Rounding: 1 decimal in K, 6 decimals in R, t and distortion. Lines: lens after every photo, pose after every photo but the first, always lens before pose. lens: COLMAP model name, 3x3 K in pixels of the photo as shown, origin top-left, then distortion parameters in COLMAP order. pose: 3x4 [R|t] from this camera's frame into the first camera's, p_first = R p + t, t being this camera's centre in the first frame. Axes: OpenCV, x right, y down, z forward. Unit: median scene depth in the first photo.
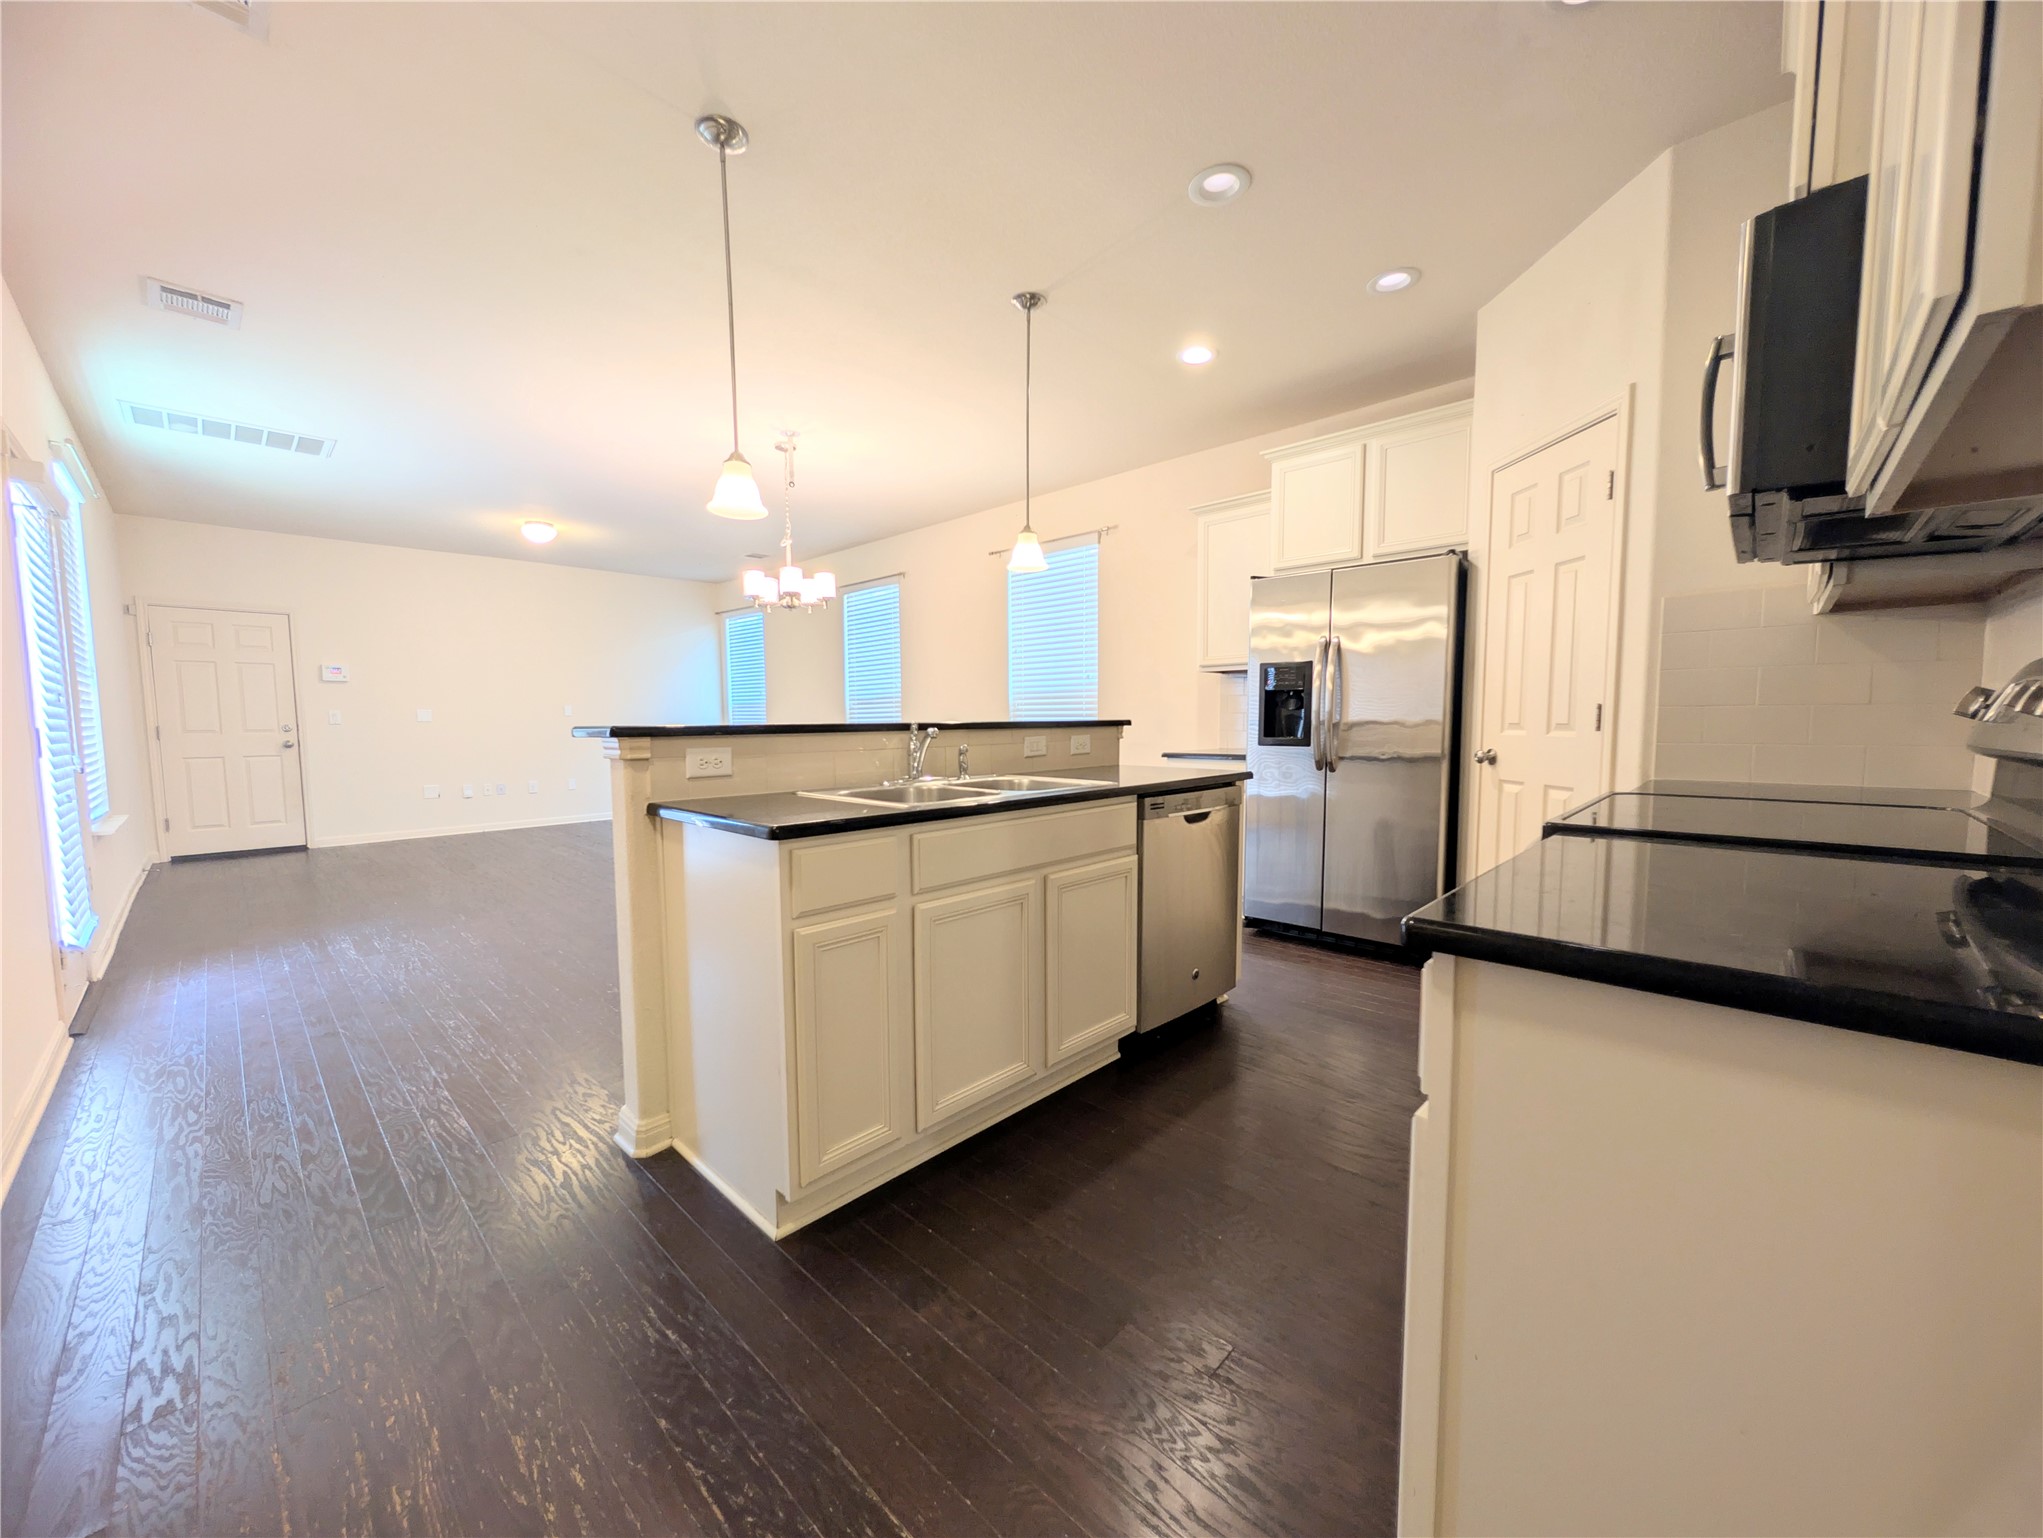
lens RADIAL K [[772.2, 0, 1014.4], [0, 772.2, 775.8], [0, 0, 1]] dist [-0.001049, -0.000097]
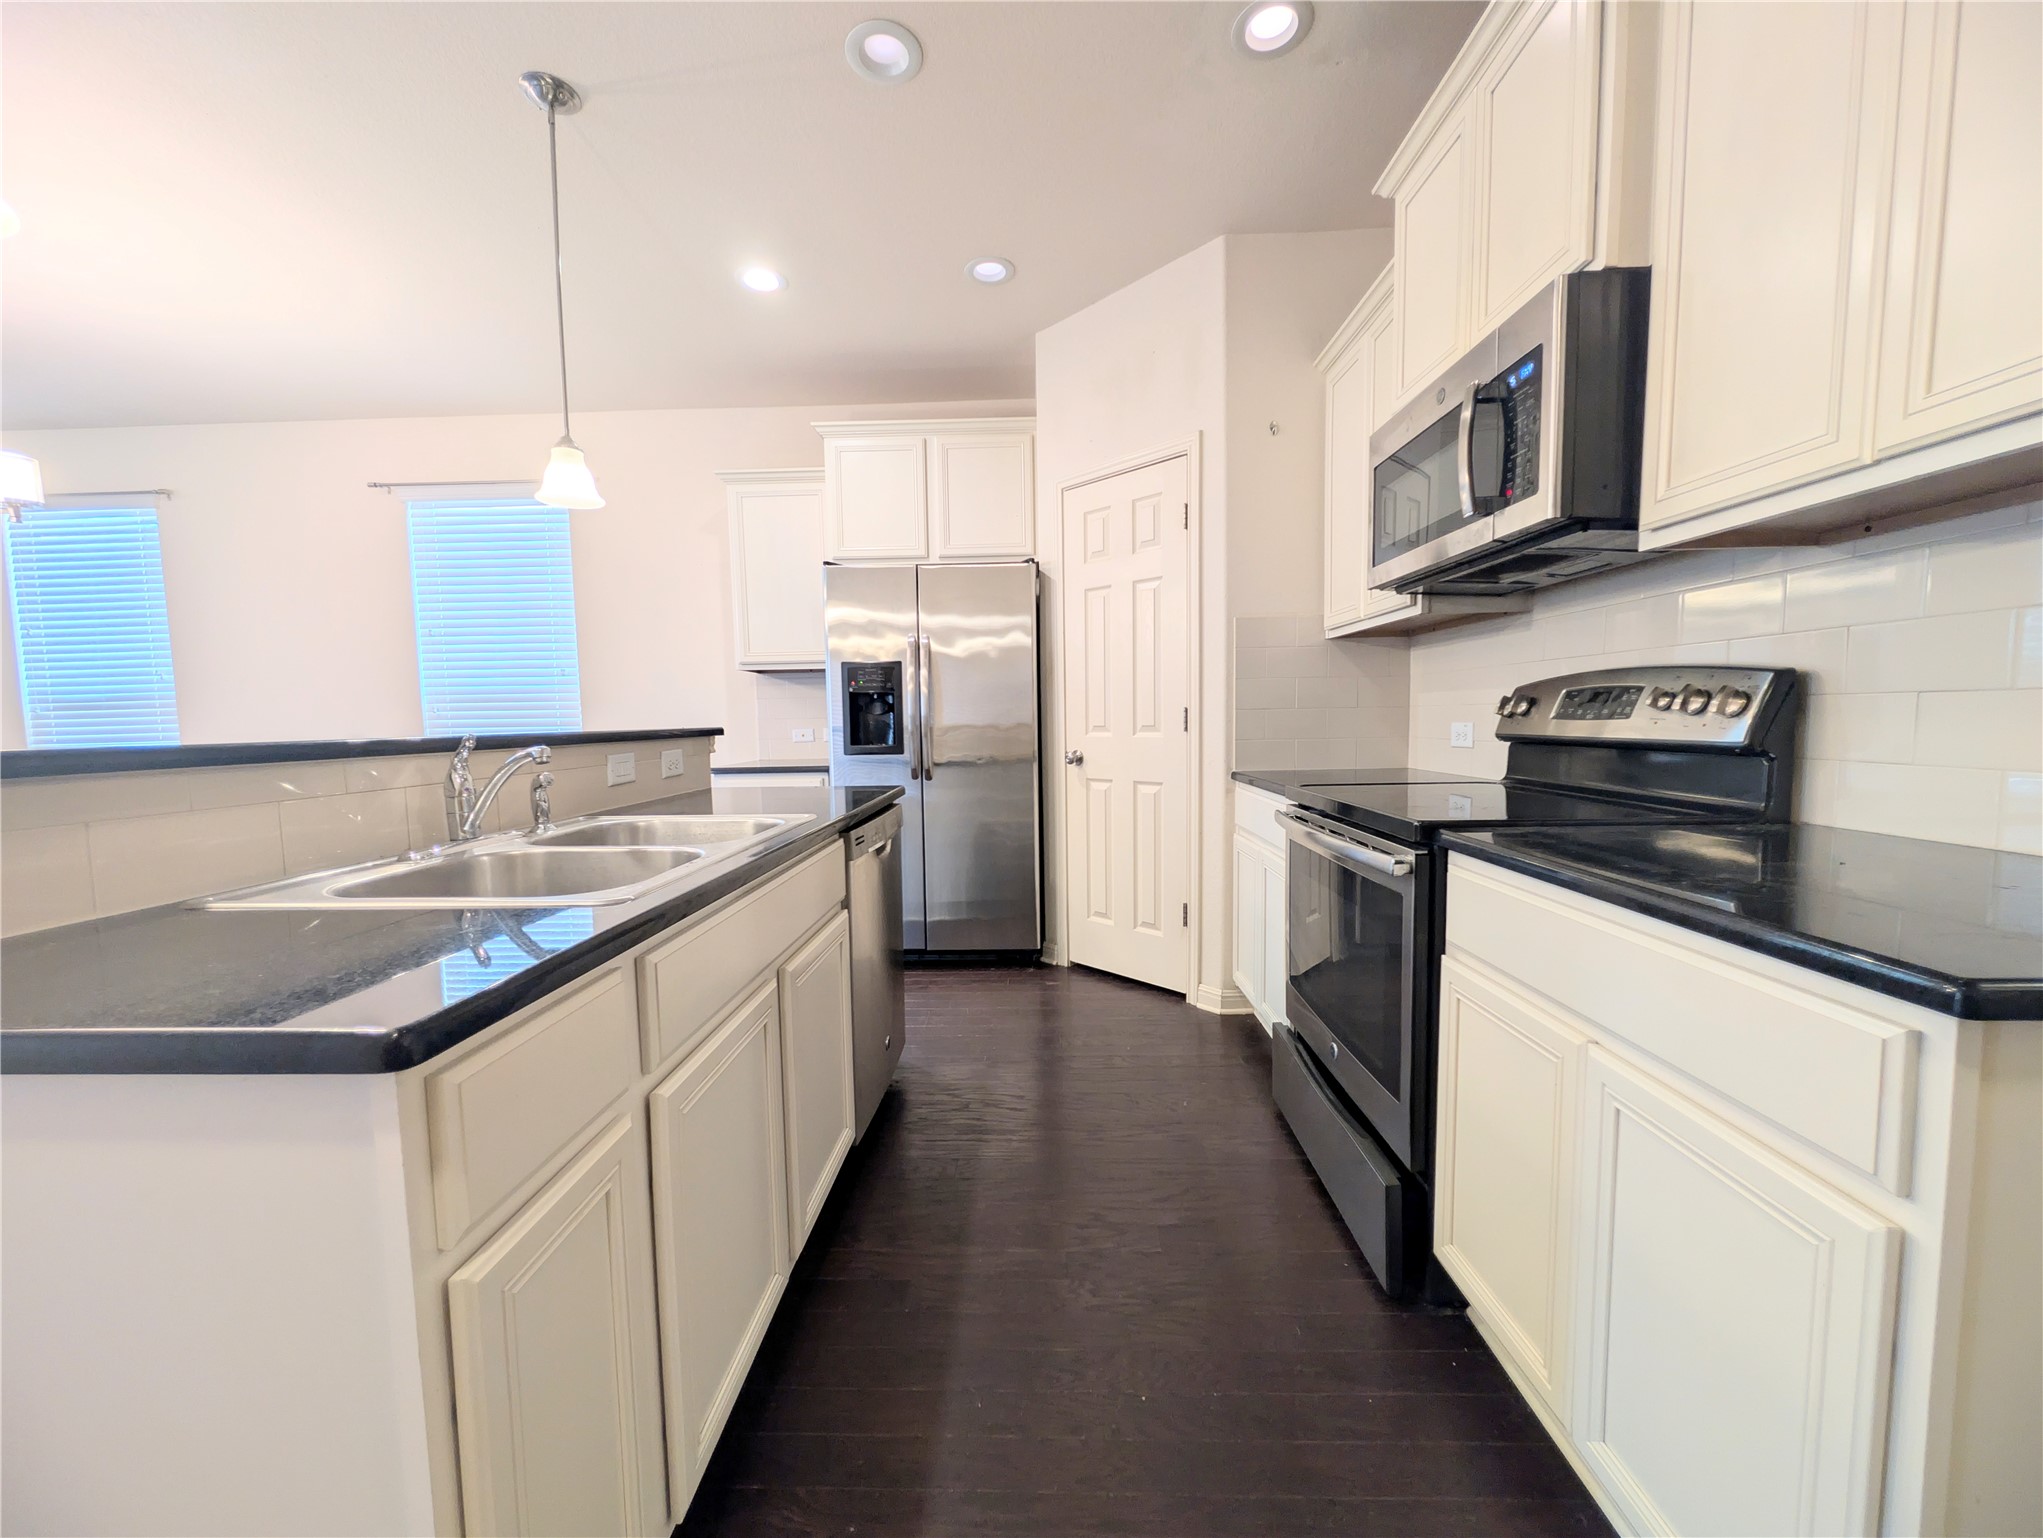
lens RADIAL K [[772.2, 0, 1019.9], [0, 772.2, 778.7], [0, 0, 1]] dist [-0.001049, -0.000097]
pose [[0.736460, -0.058395, 0.673956, -0.153158], [0.063068, 0.997855, 0.017542, -0.017795], [-0.673535, 0.029586, 0.738563, 0.248085]]
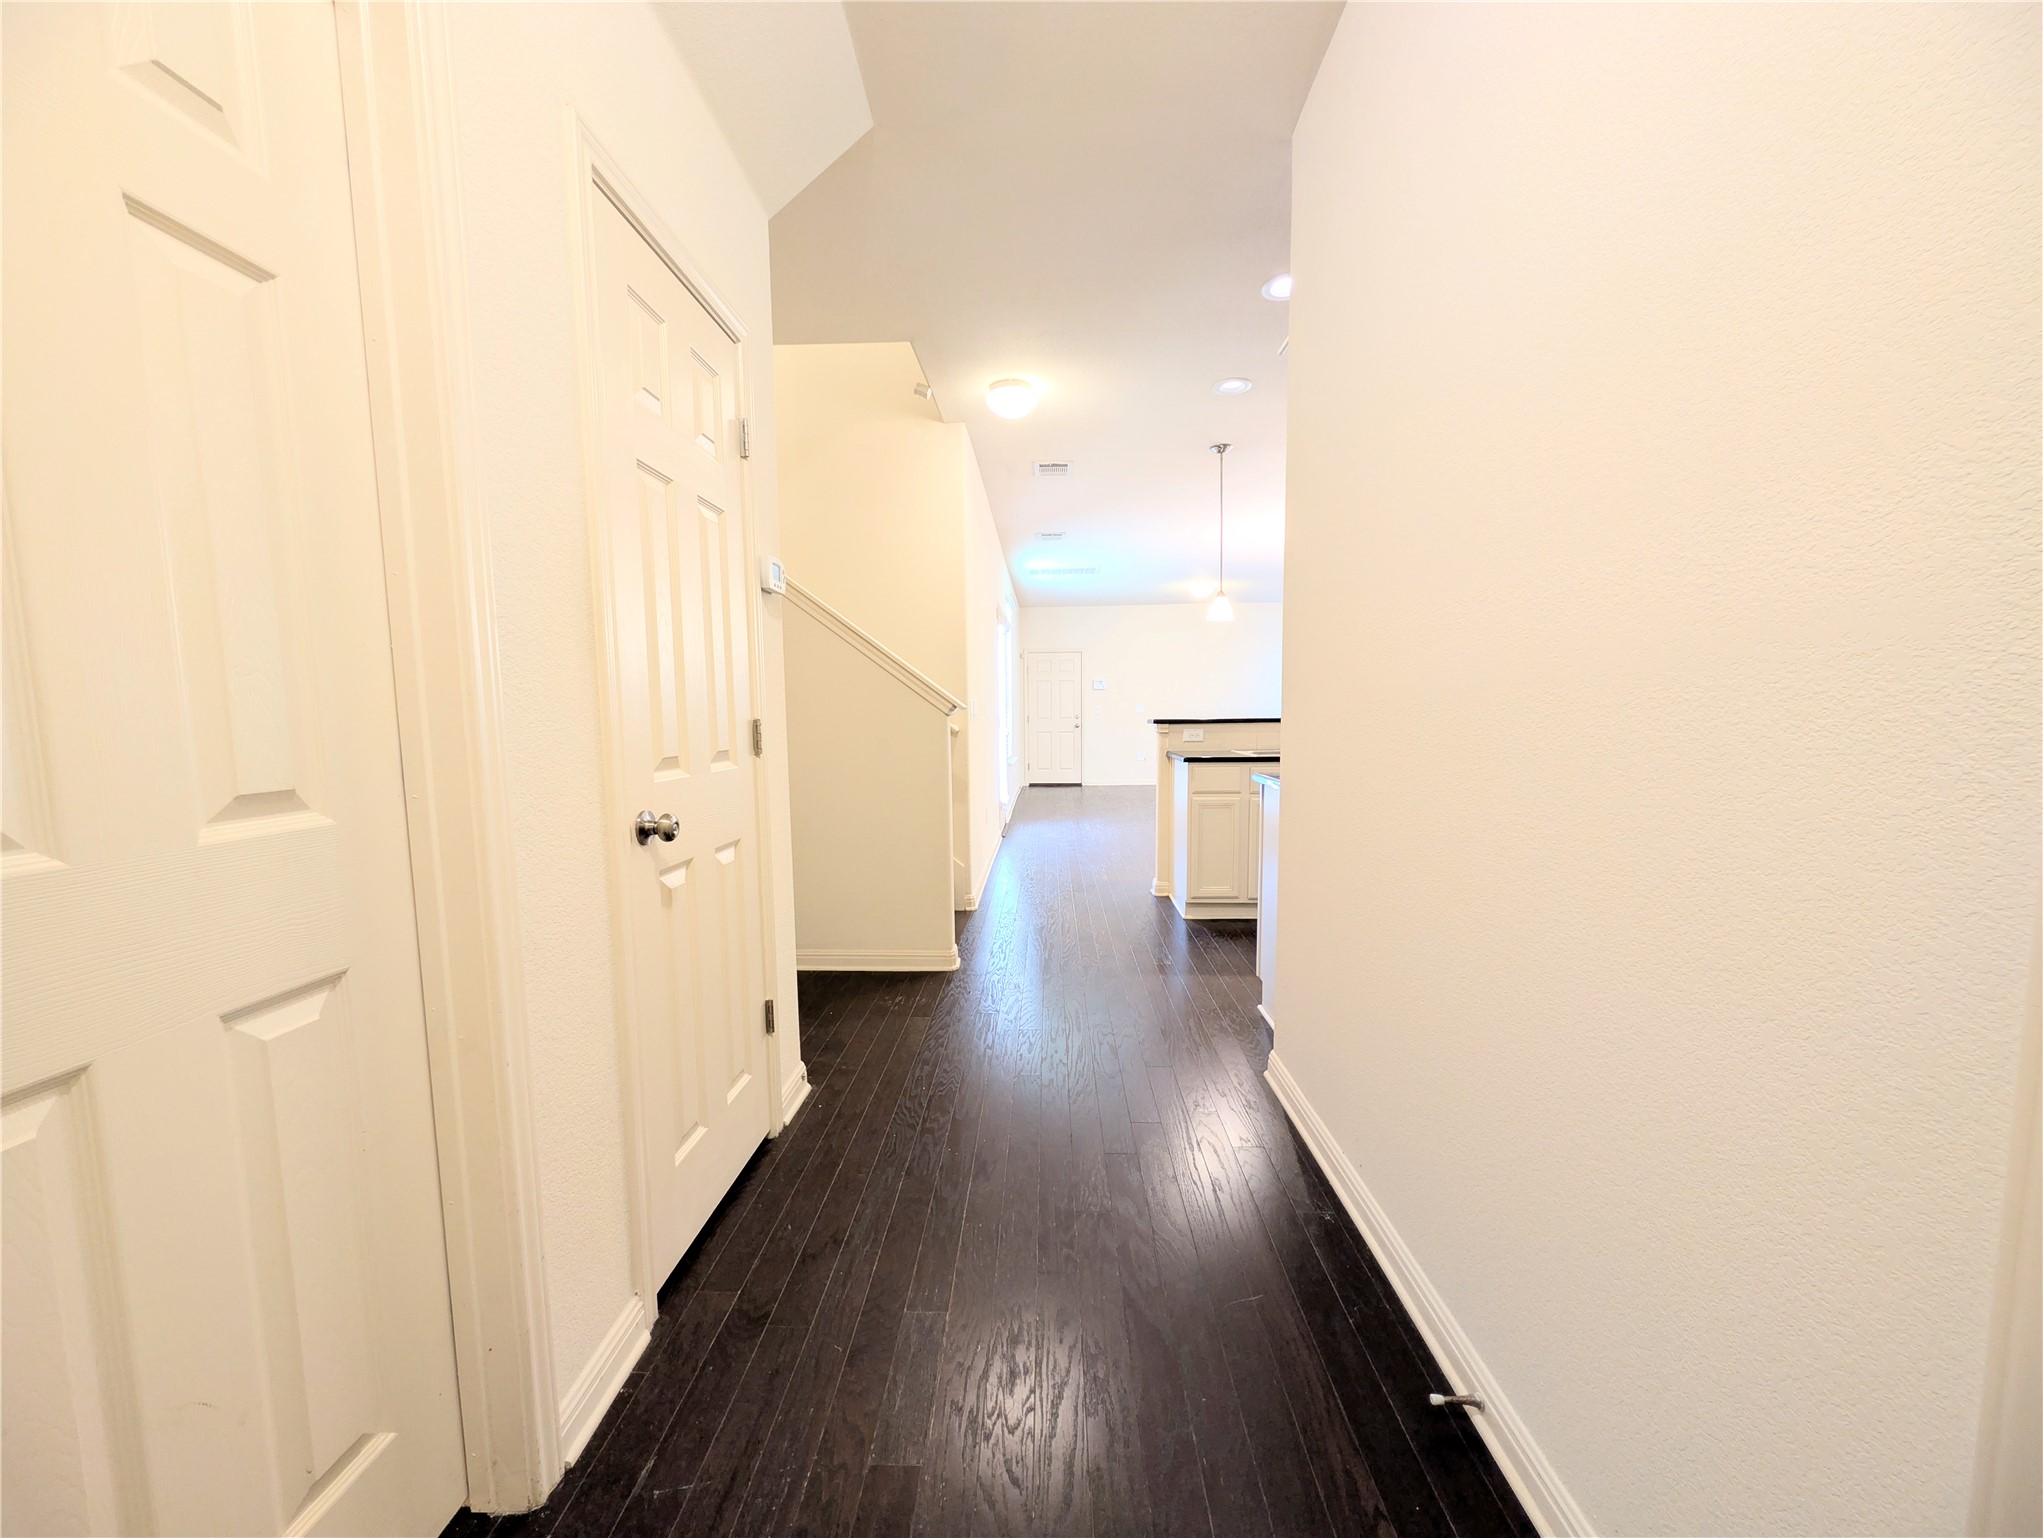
lens RADIAL K [[772.2, 0, 1018.4], [0, 772.2, 775.9], [0, 0, 1]] dist [-0.001049, -0.000097]
pose [[0.663119, 0.065548, -0.745638, 0.561798], [-0.055443, 0.997723, 0.038401, 0.025636], [0.746458, 0.015876, 0.665244, -0.525877]]
